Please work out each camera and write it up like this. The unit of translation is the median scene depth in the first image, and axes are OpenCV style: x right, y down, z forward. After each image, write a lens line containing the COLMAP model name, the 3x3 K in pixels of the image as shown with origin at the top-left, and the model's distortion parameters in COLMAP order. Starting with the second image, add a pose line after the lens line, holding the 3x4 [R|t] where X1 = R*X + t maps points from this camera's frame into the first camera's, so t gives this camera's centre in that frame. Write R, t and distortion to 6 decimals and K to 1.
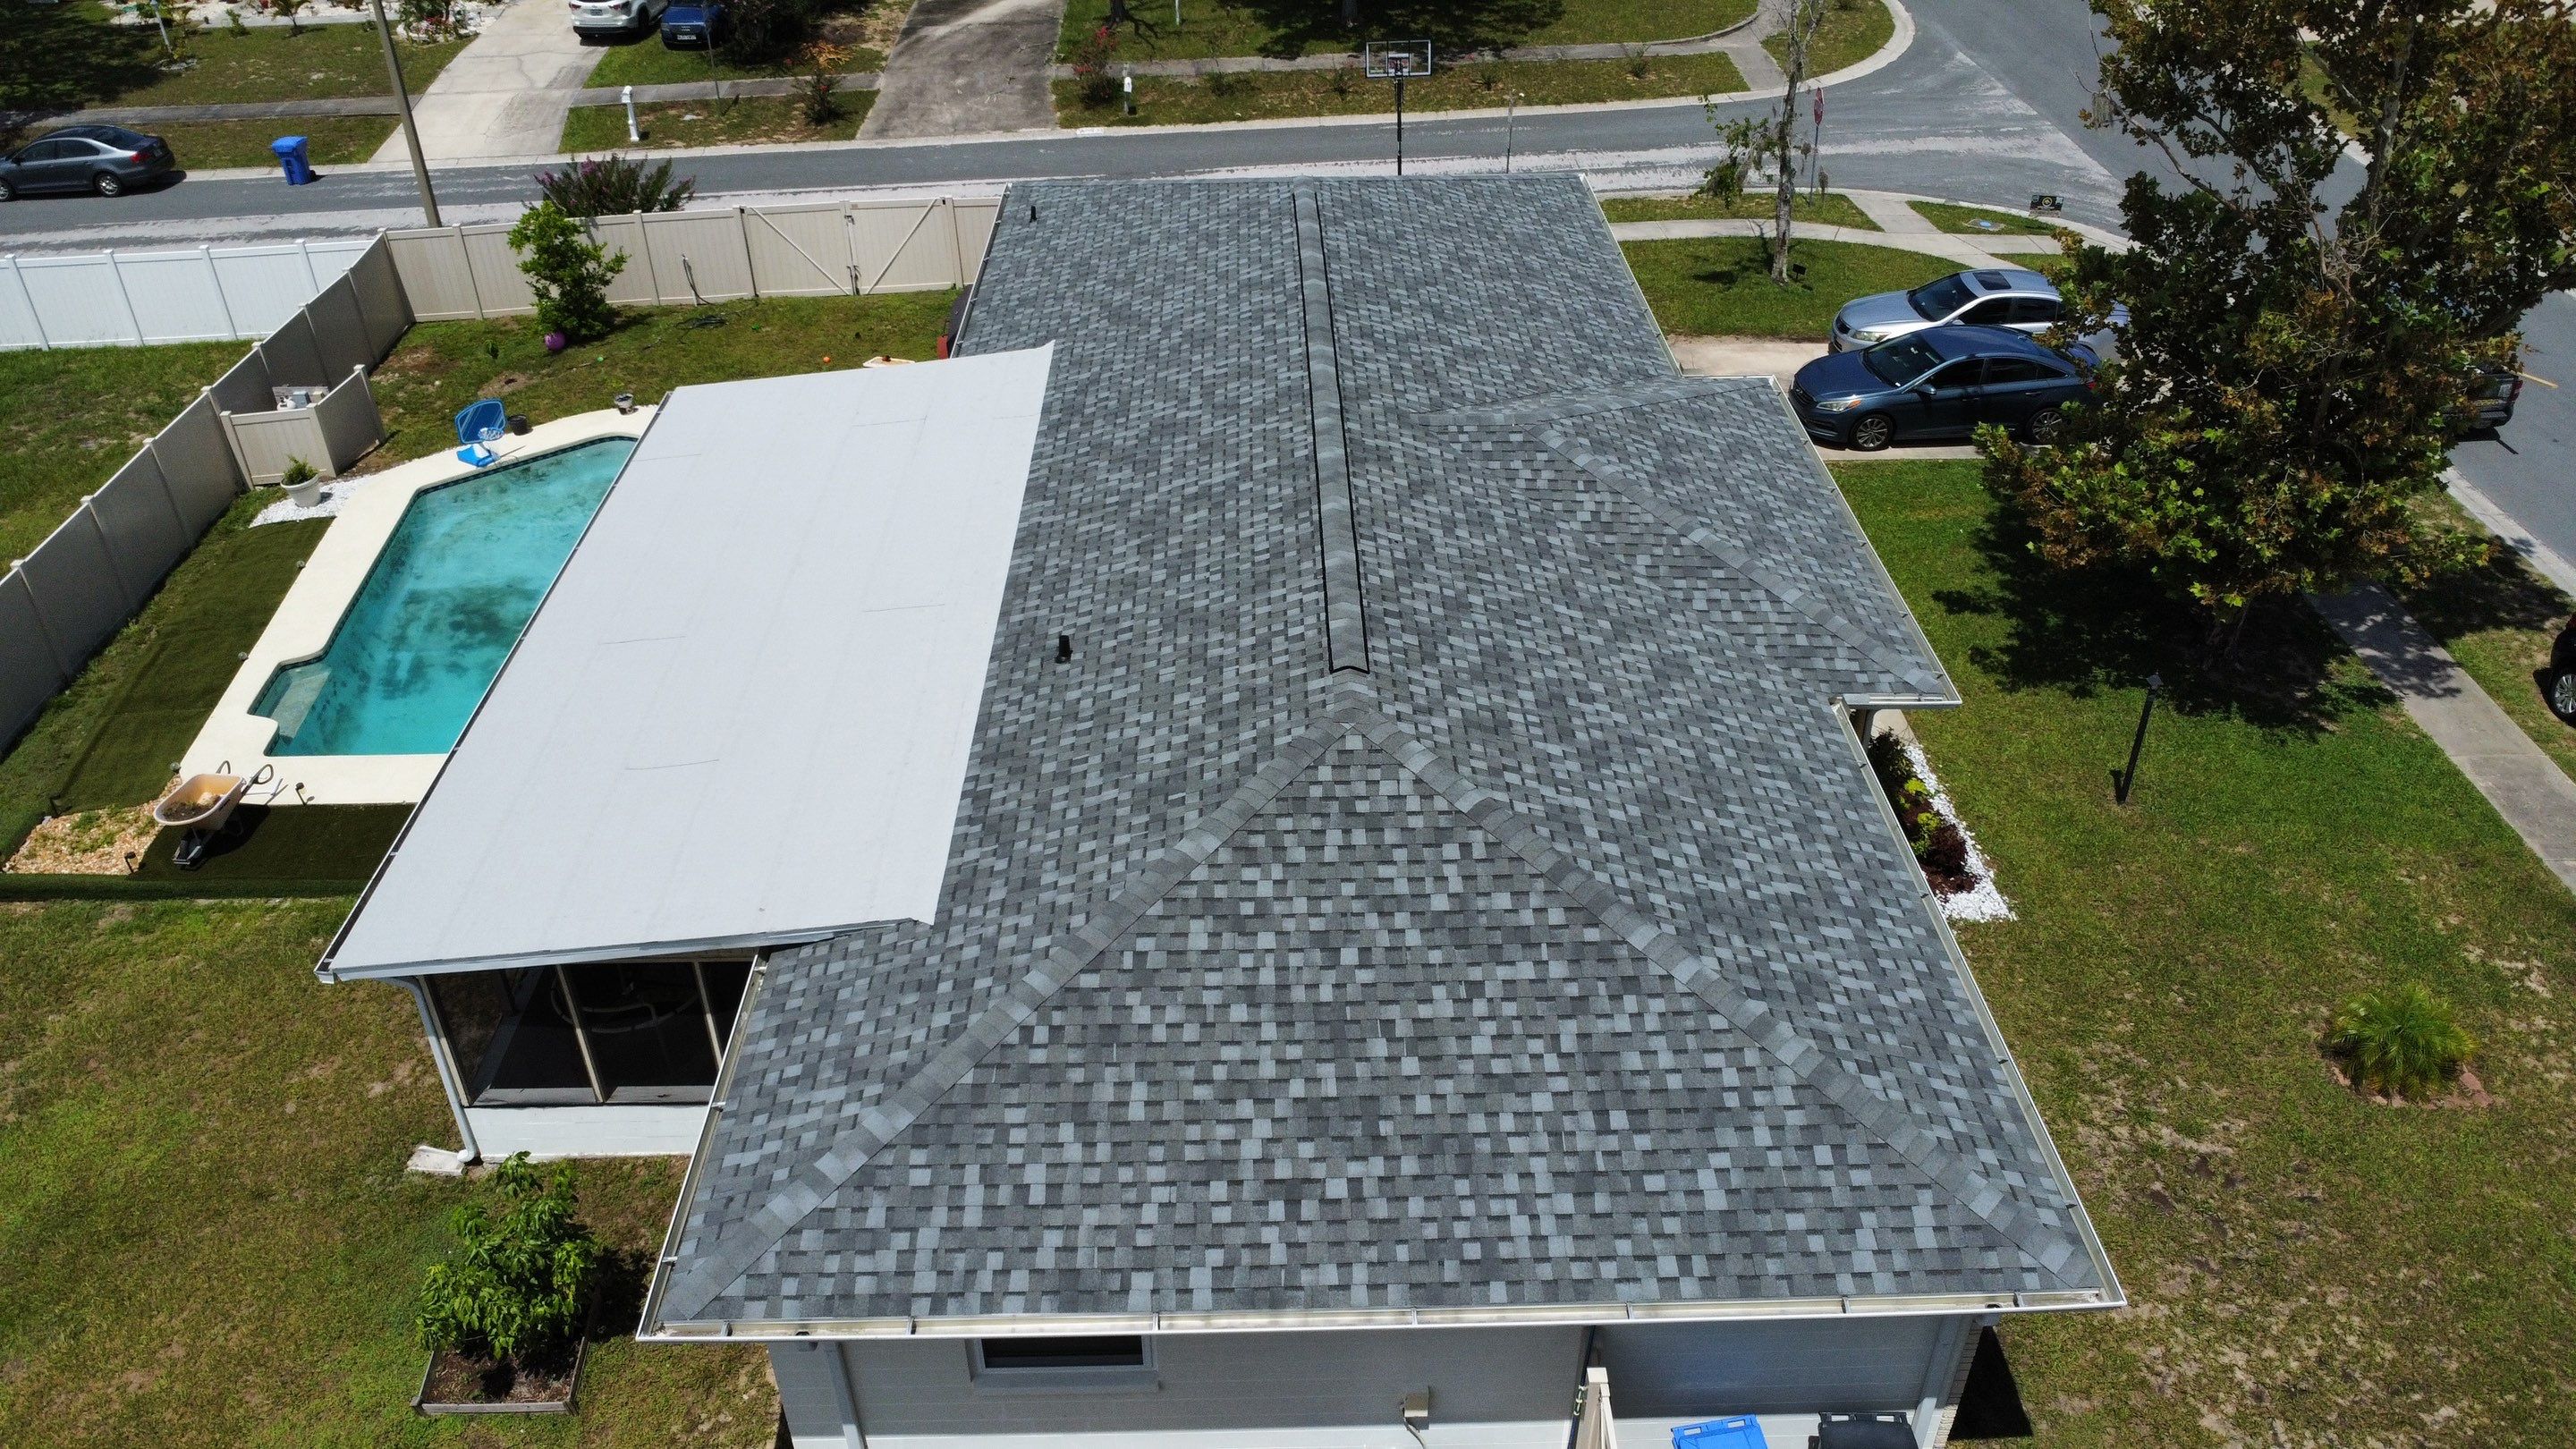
lens RADIAL K [[1867.6, 0, 1275.8], [0, 1867.6, 712.2], [0, 0, 1]] dist [-0.011524, -0.036503]
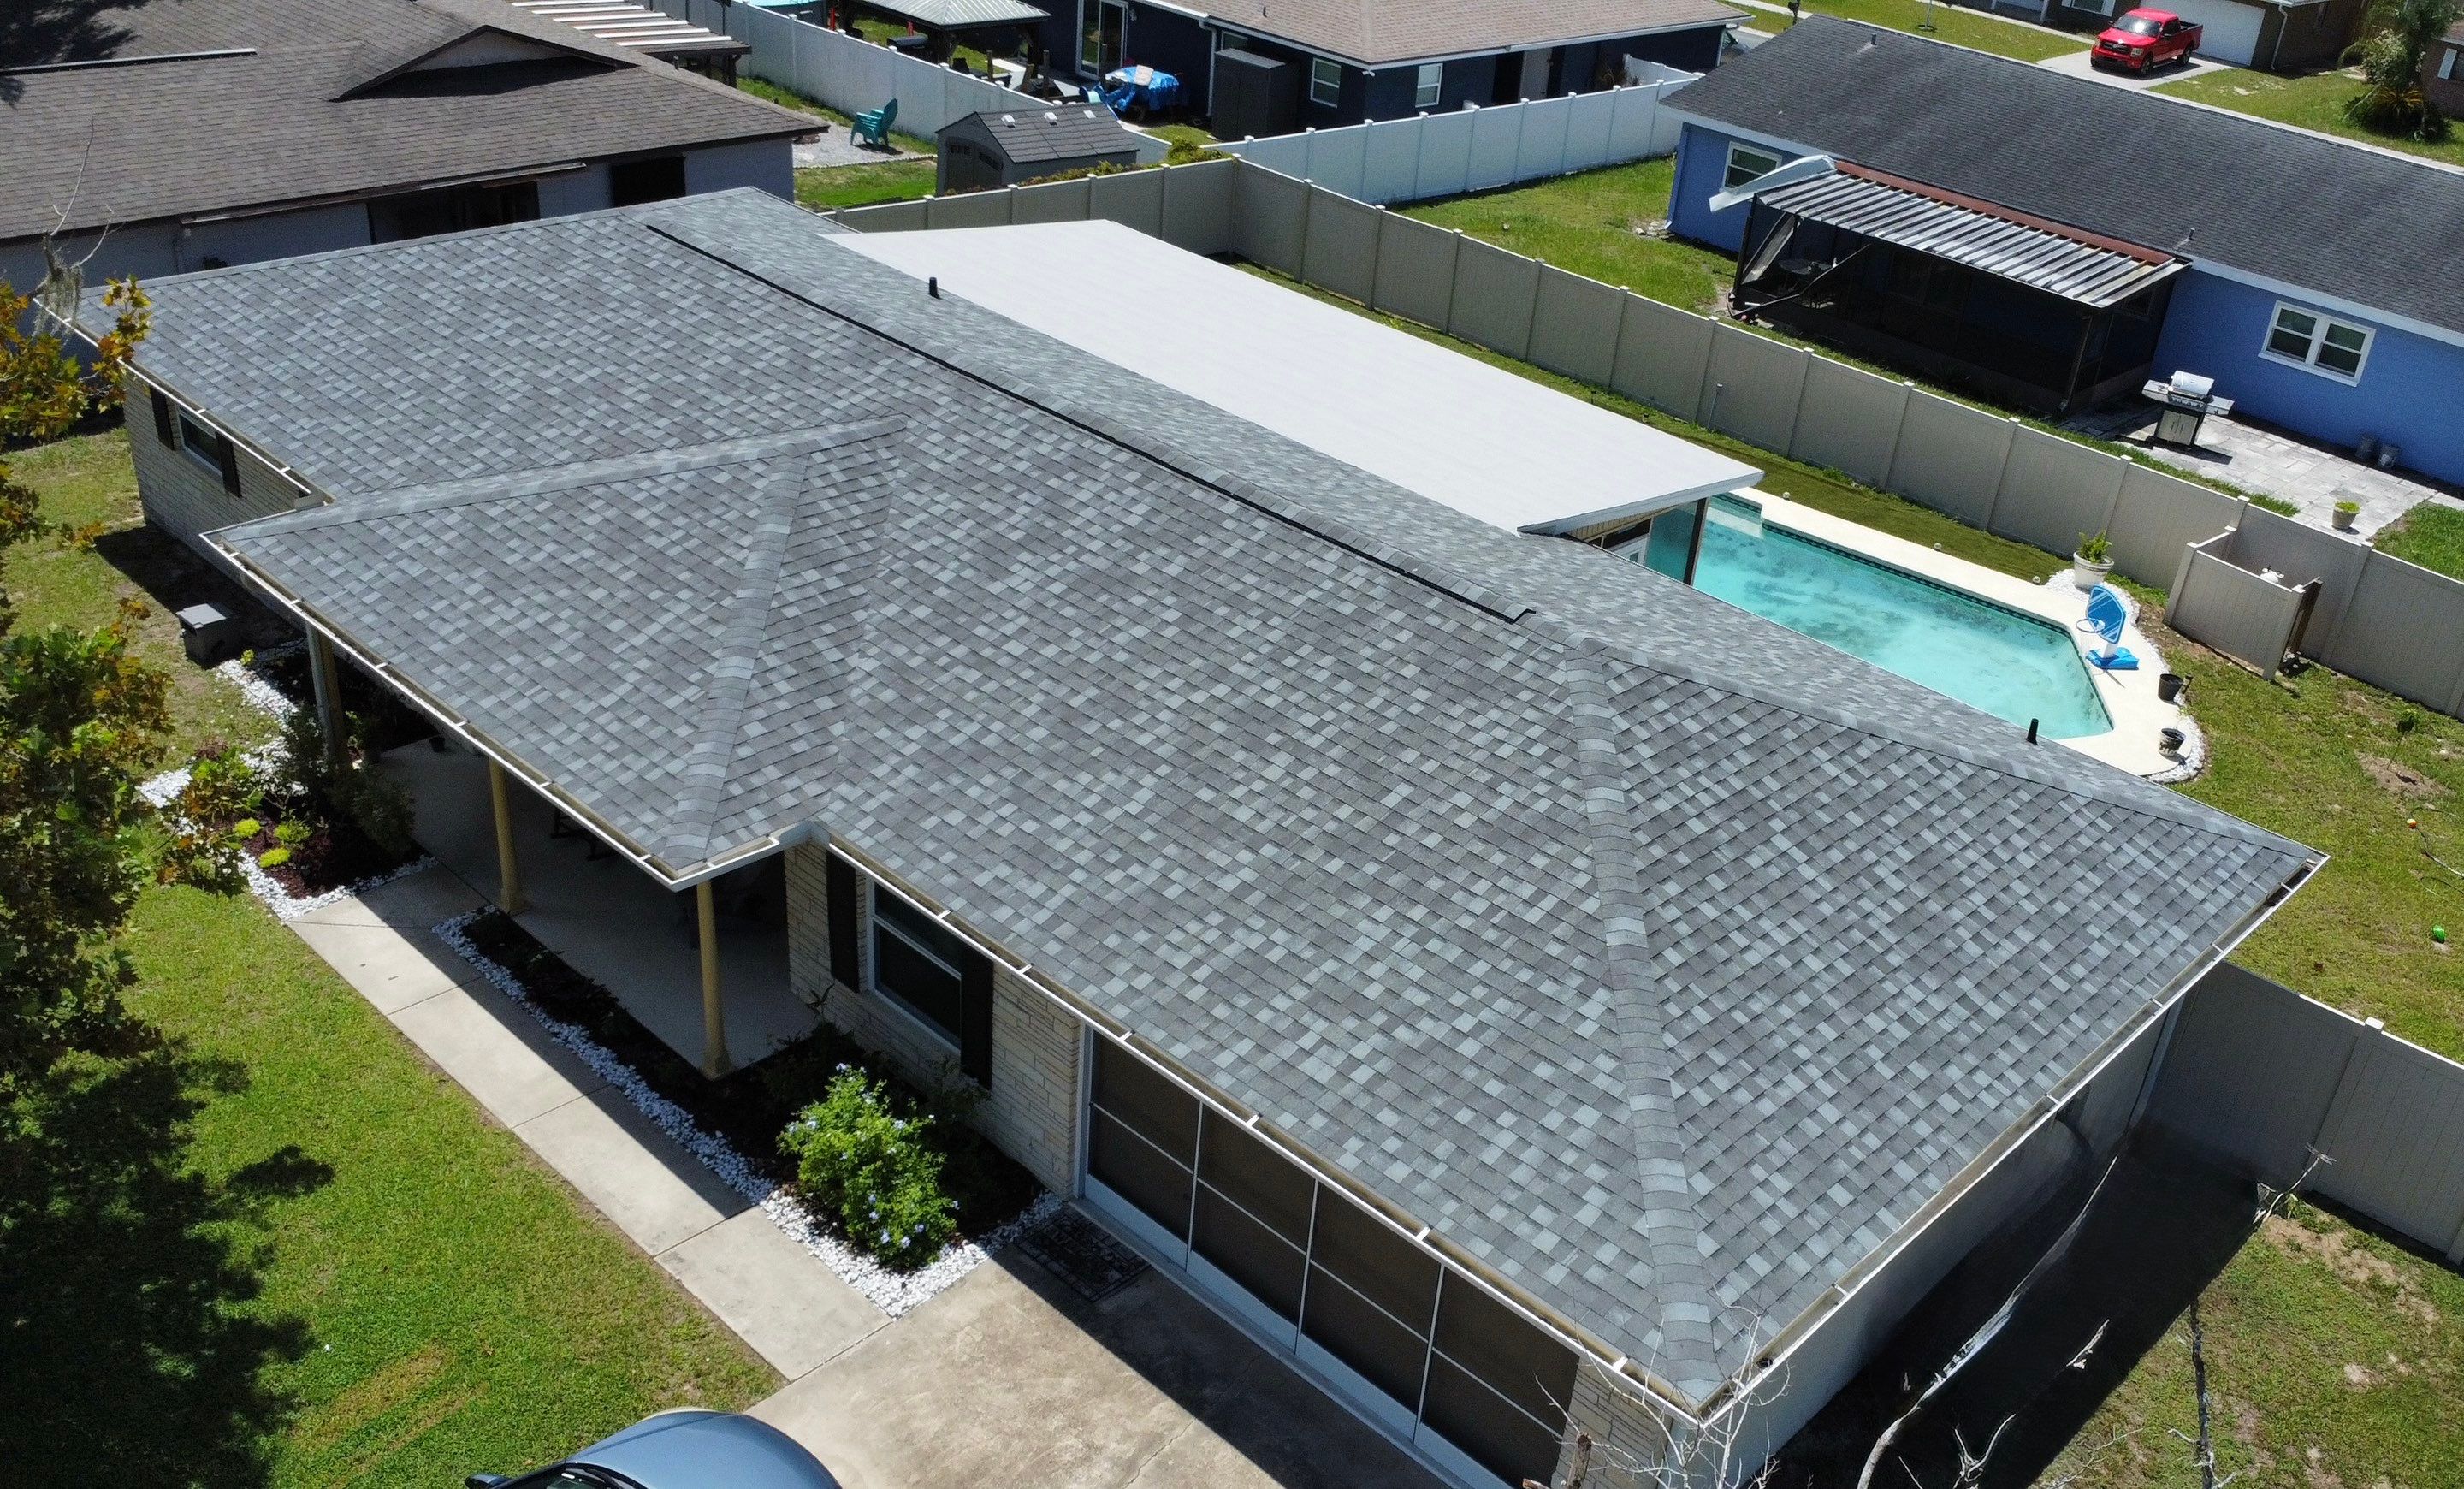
lens RADIAL K [[2178.7, 0, 1386.9], [0, 2178.7, 820.8], [0, 0, 1]] dist [-0.017292, -0.008804]
pose [[-0.672843, 0.322798, -0.665645, 0.937059], [-0.489968, 0.479695, 0.727890, -1.308373], [0.554268, 0.815901, -0.164599, 2.067309]]
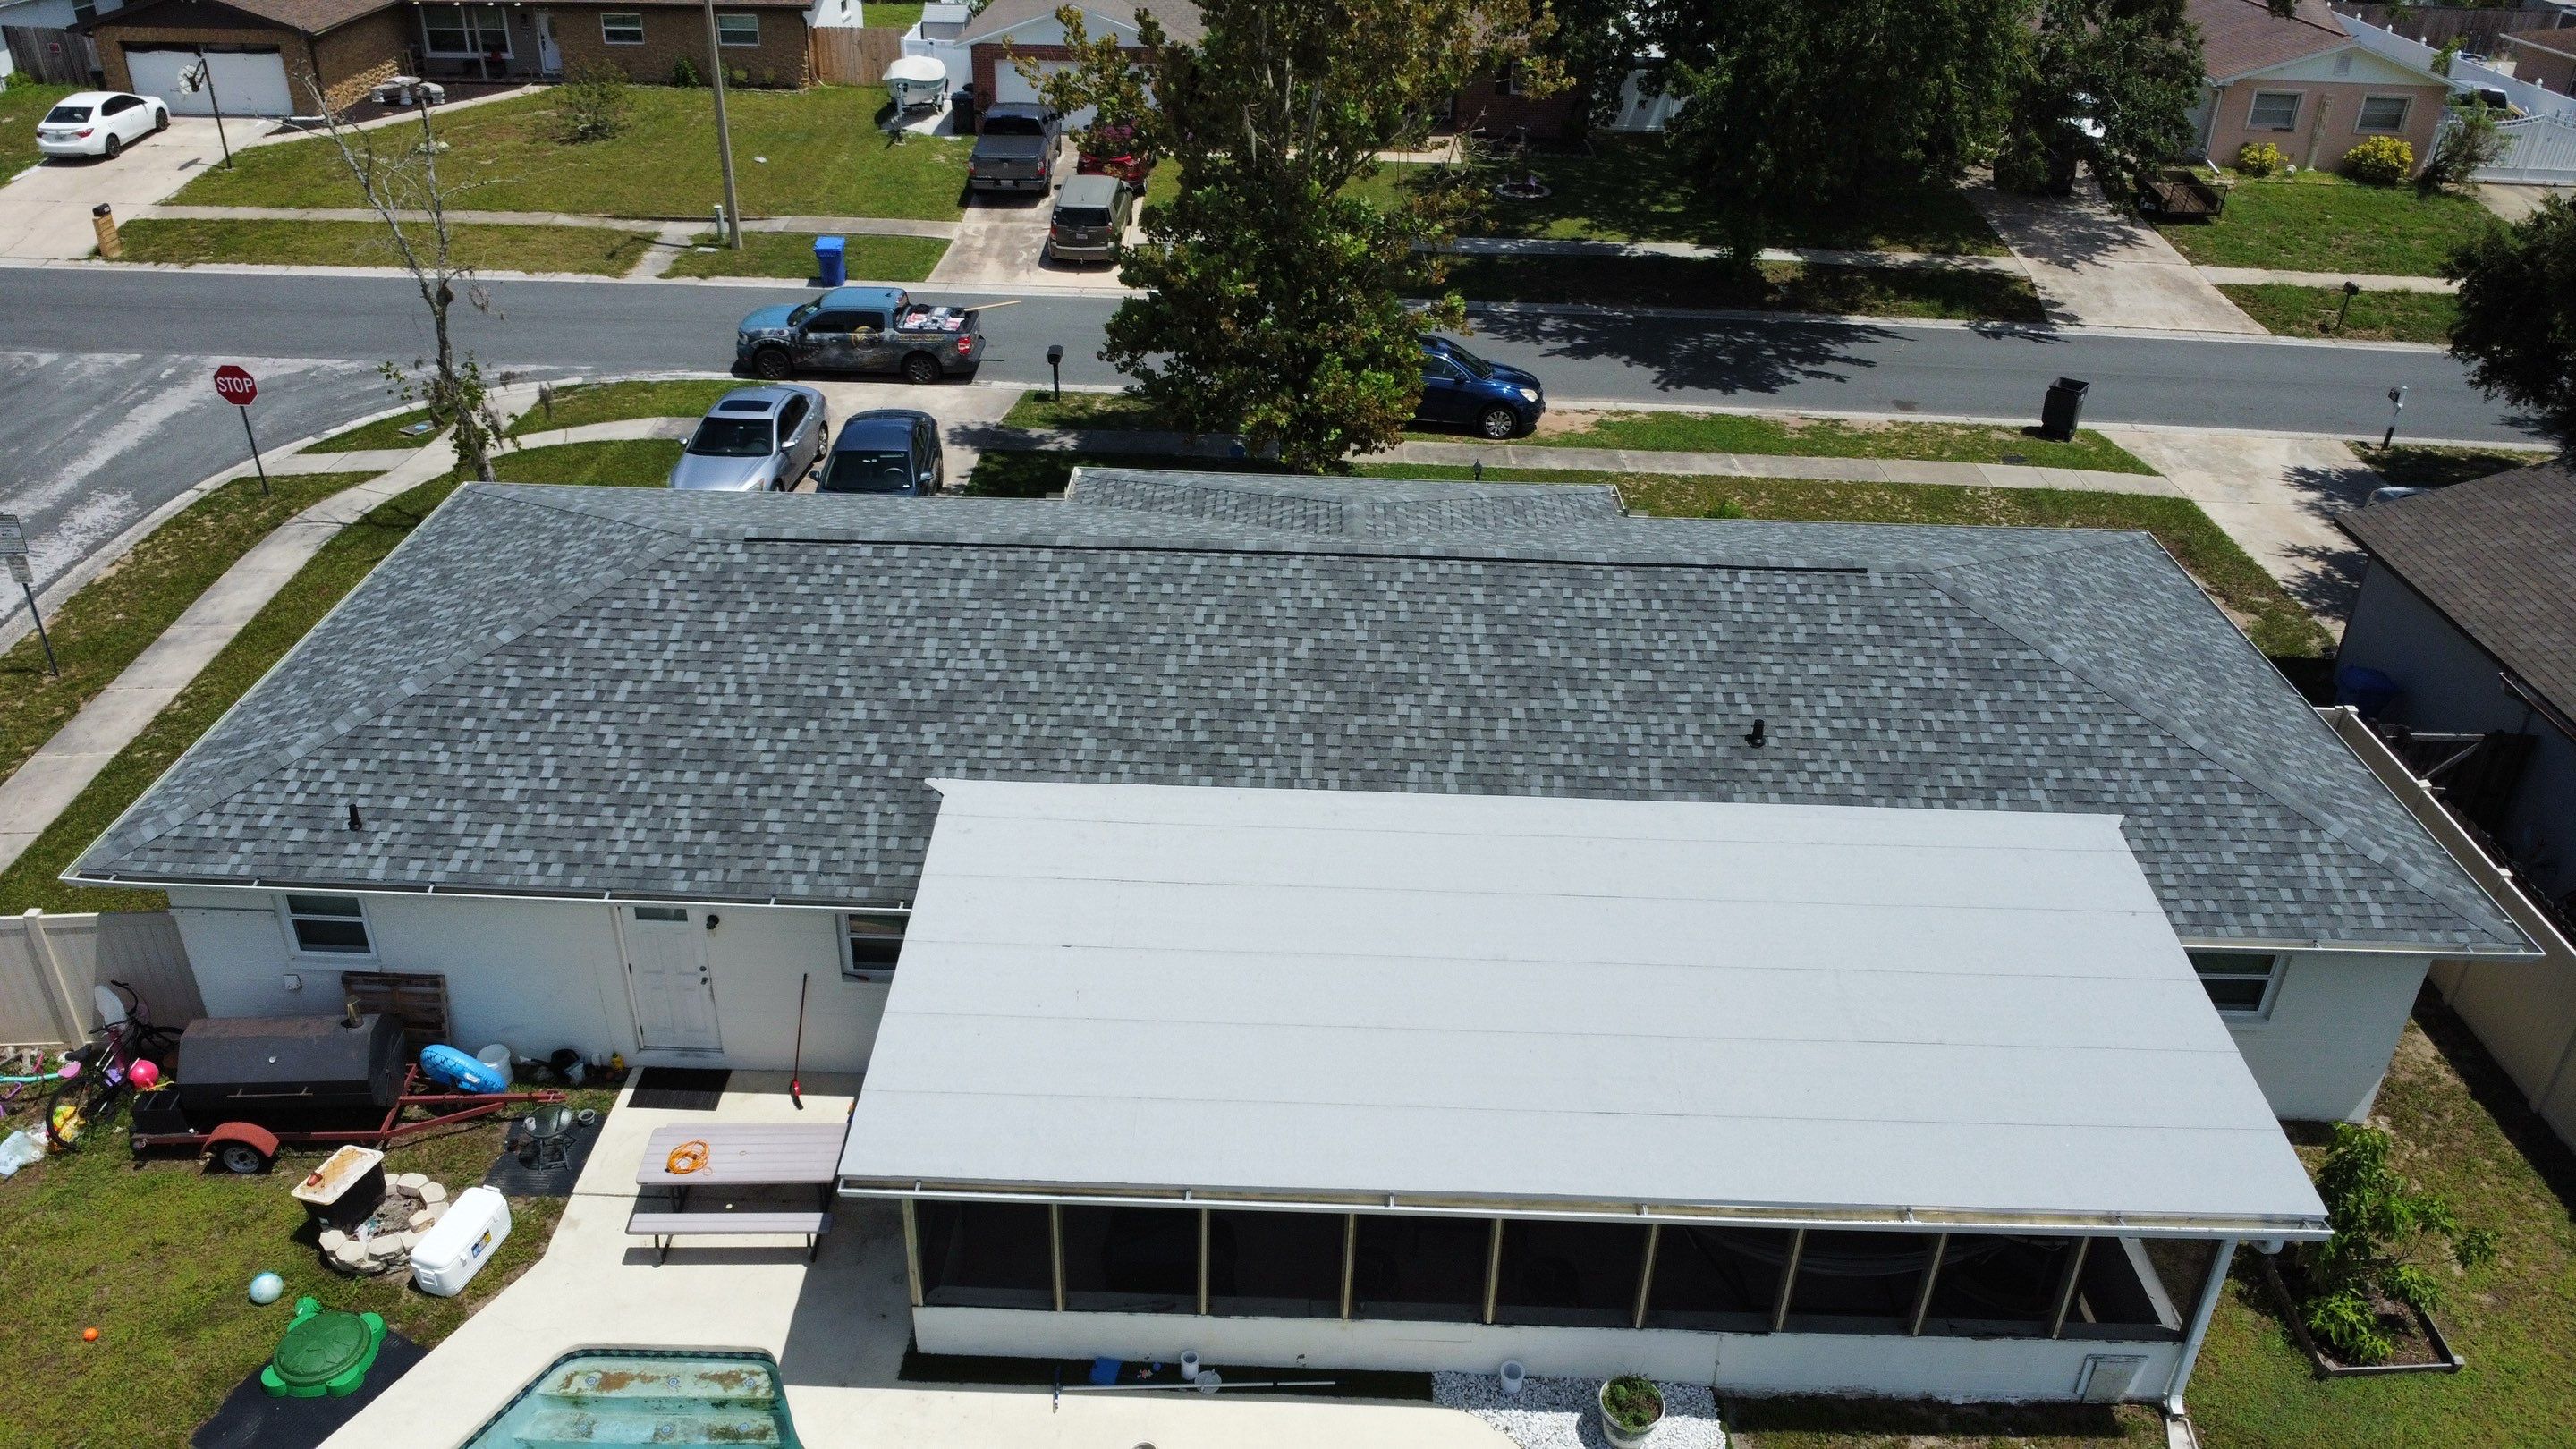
lens RADIAL K [[1869.8, 0, 1276.8], [0, 1869.8, 712.1], [0, 0, 1]] dist [0.000152, -0.065179]
pose [[0.038159, -0.479909, 0.876488, -1.295137], [0.537927, 0.749056, 0.386716, -0.741478], [-0.842127, 0.456730, 0.286739, 1.115342]]
